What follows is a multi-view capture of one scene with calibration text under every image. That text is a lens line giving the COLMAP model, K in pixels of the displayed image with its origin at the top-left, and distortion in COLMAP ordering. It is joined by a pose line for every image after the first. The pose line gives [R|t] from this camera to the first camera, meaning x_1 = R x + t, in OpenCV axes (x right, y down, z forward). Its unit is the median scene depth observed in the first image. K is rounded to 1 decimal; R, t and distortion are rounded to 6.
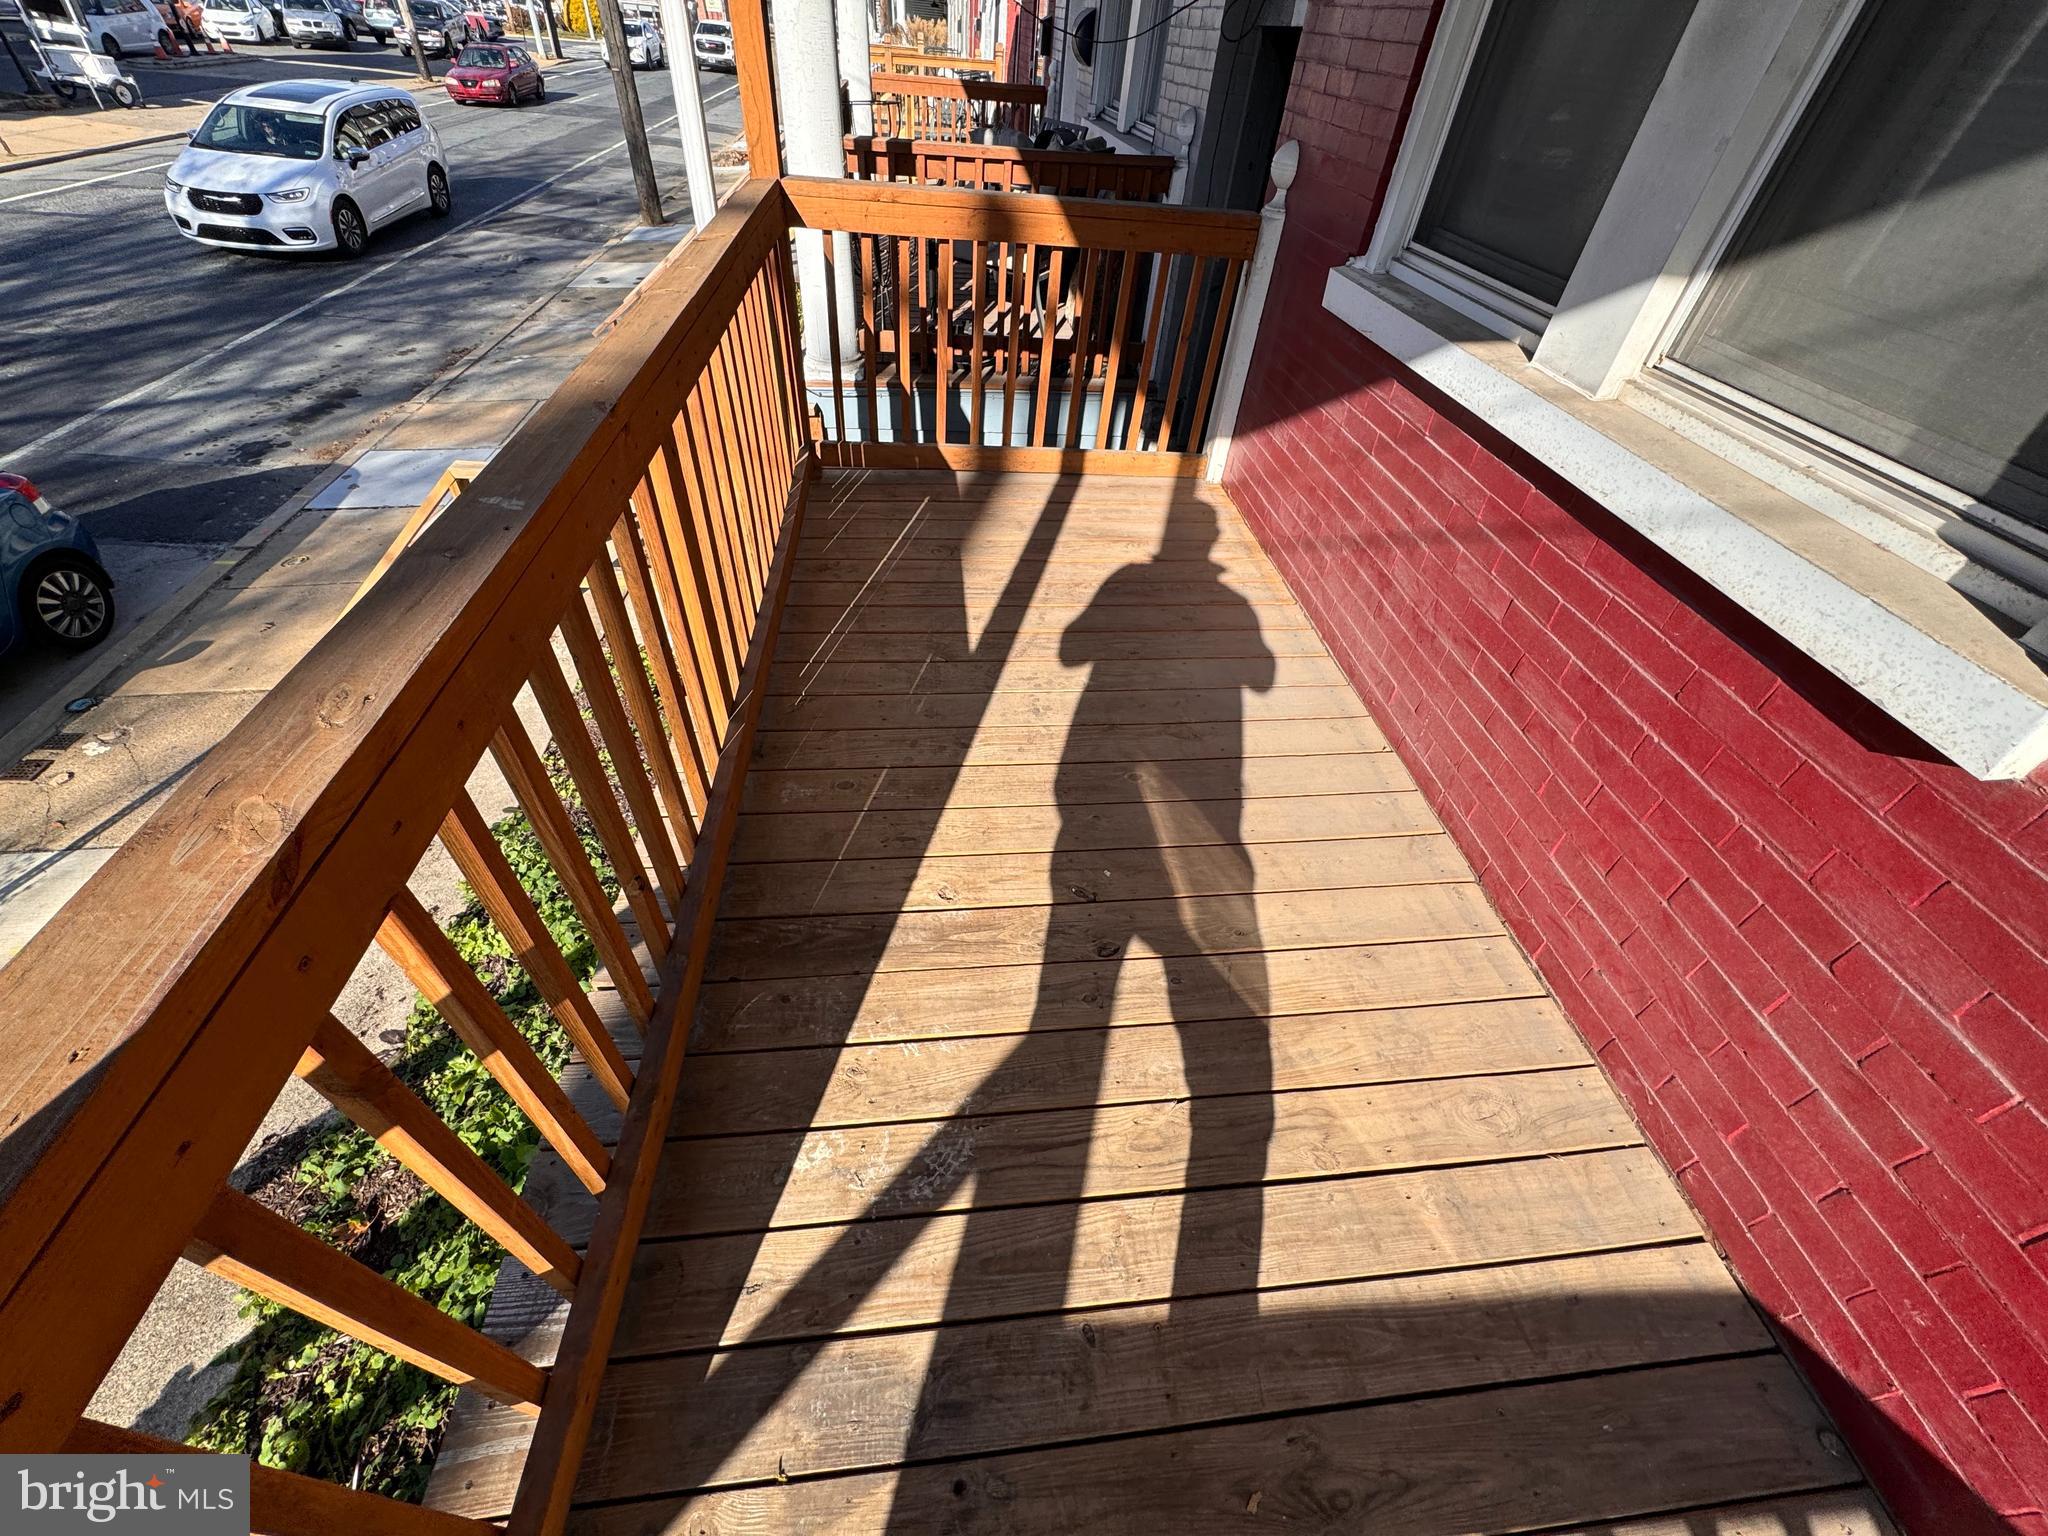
lens RADIAL K [[810.1, 0, 1020.8], [0, 810.1, 772.9], [0, 0, 1]] dist [-0.002890, 0.000444]
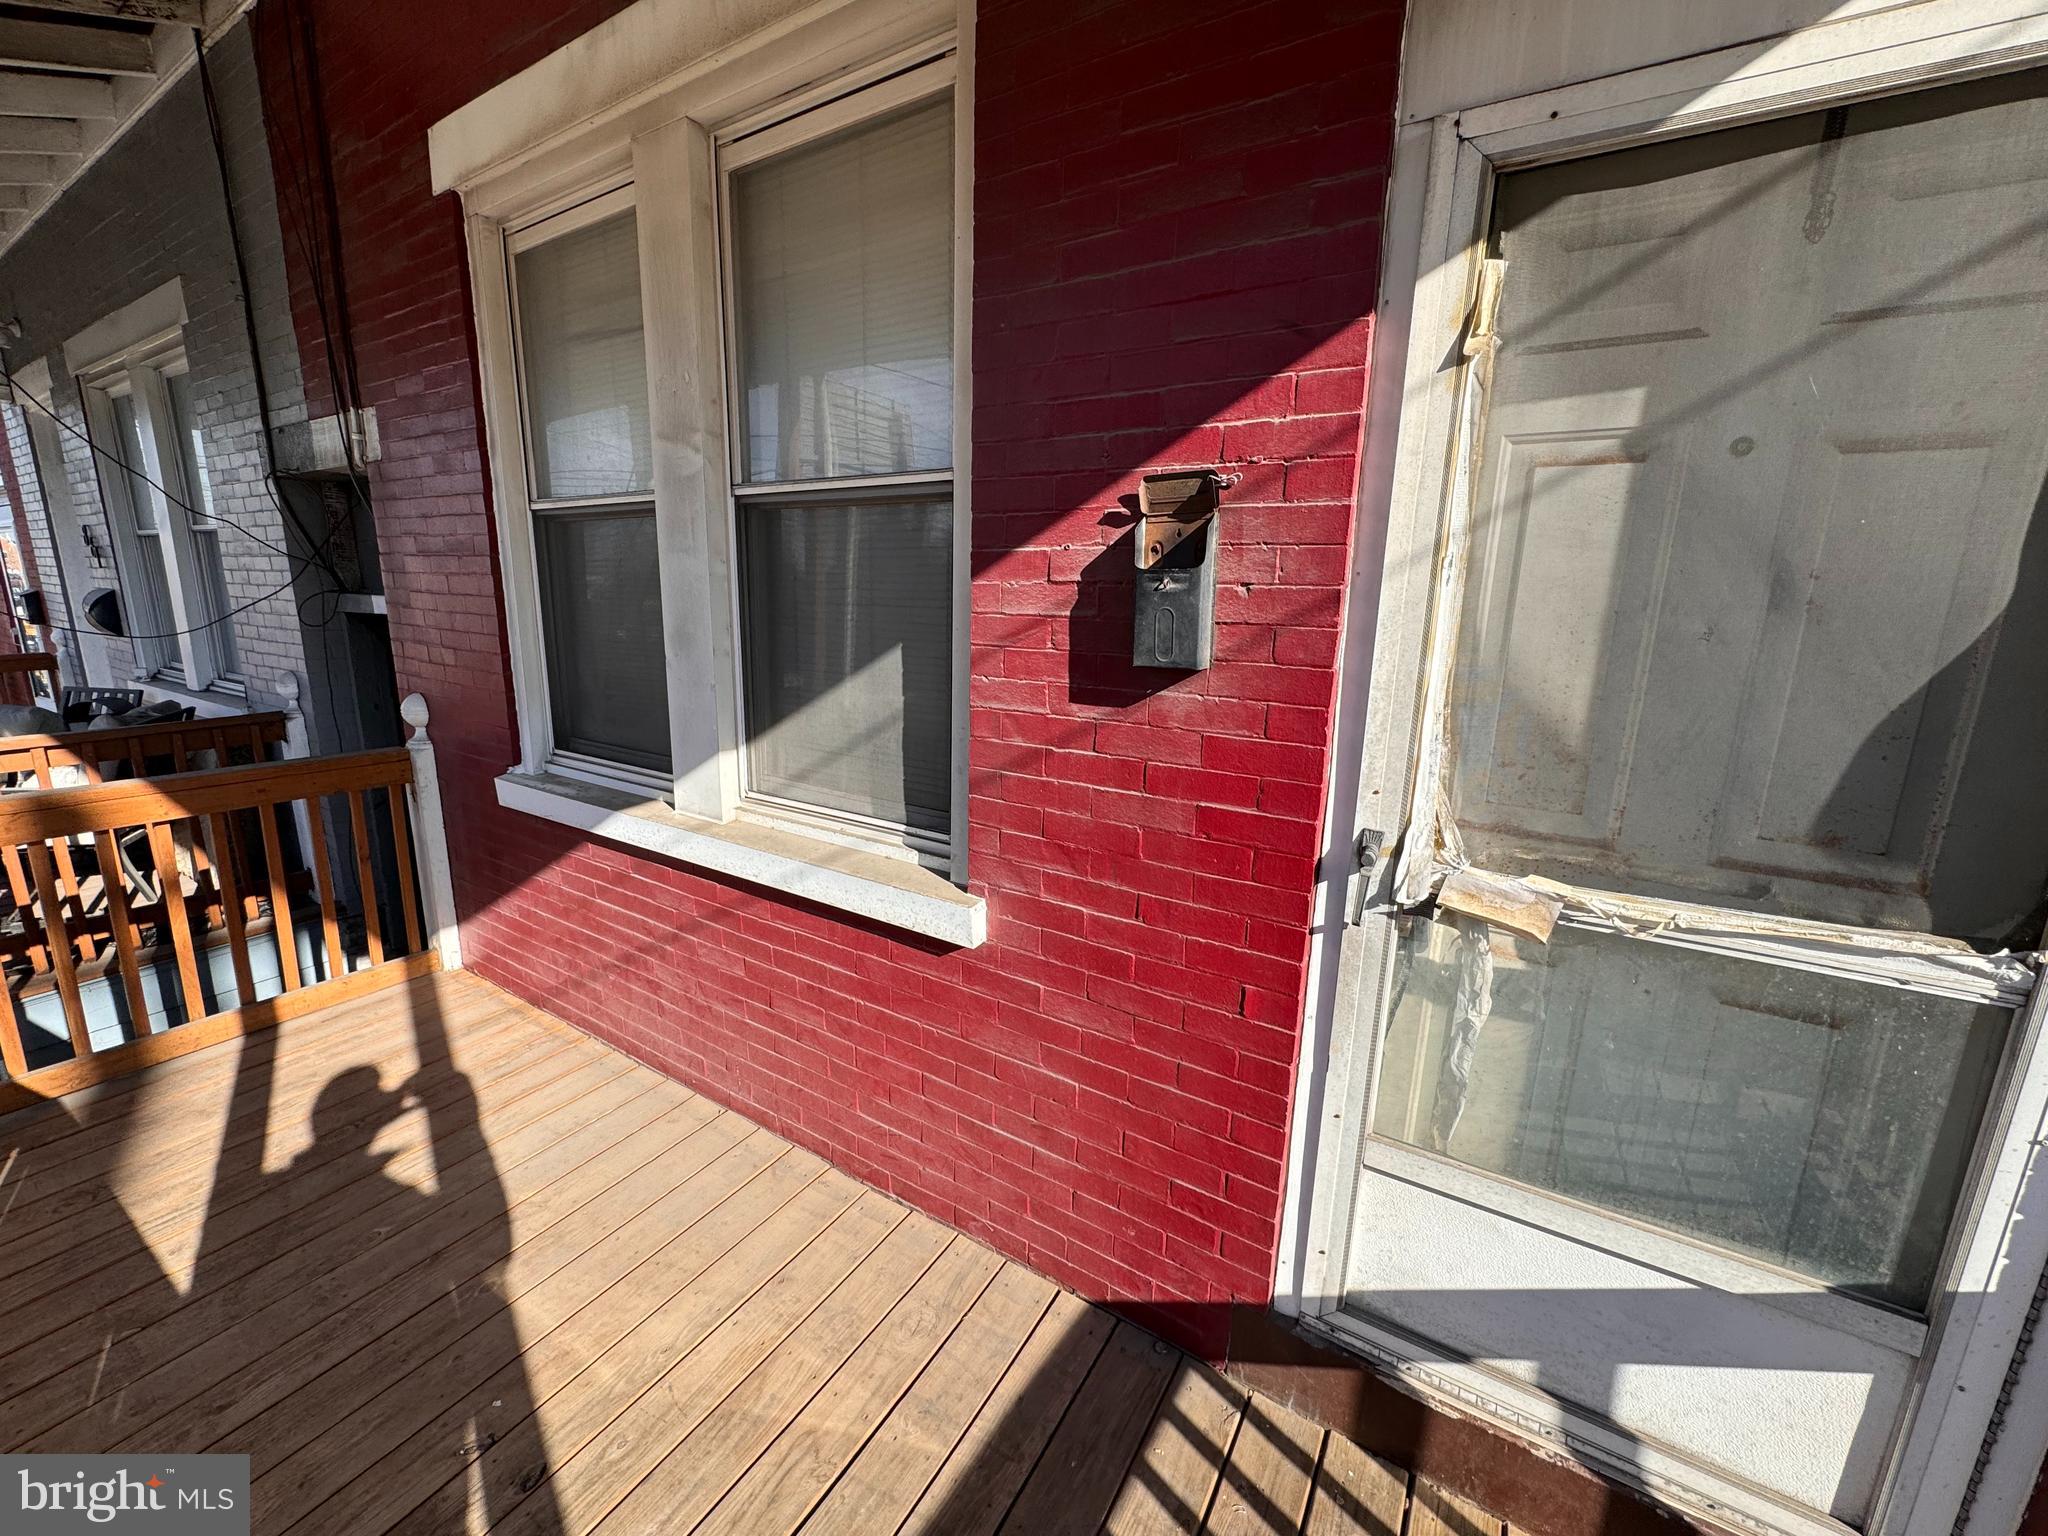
lens RADIAL K [[810.1, 0, 1020.6], [0, 810.1, 763.3], [0, 0, 1]] dist [-0.002890, 0.000444]
pose [[0.614991, -0.221385, 0.756819, -0.047369], [0.555075, 0.803242, -0.216089, 0.060176], [-0.560070, 0.552984, 0.616872, -0.225417]]
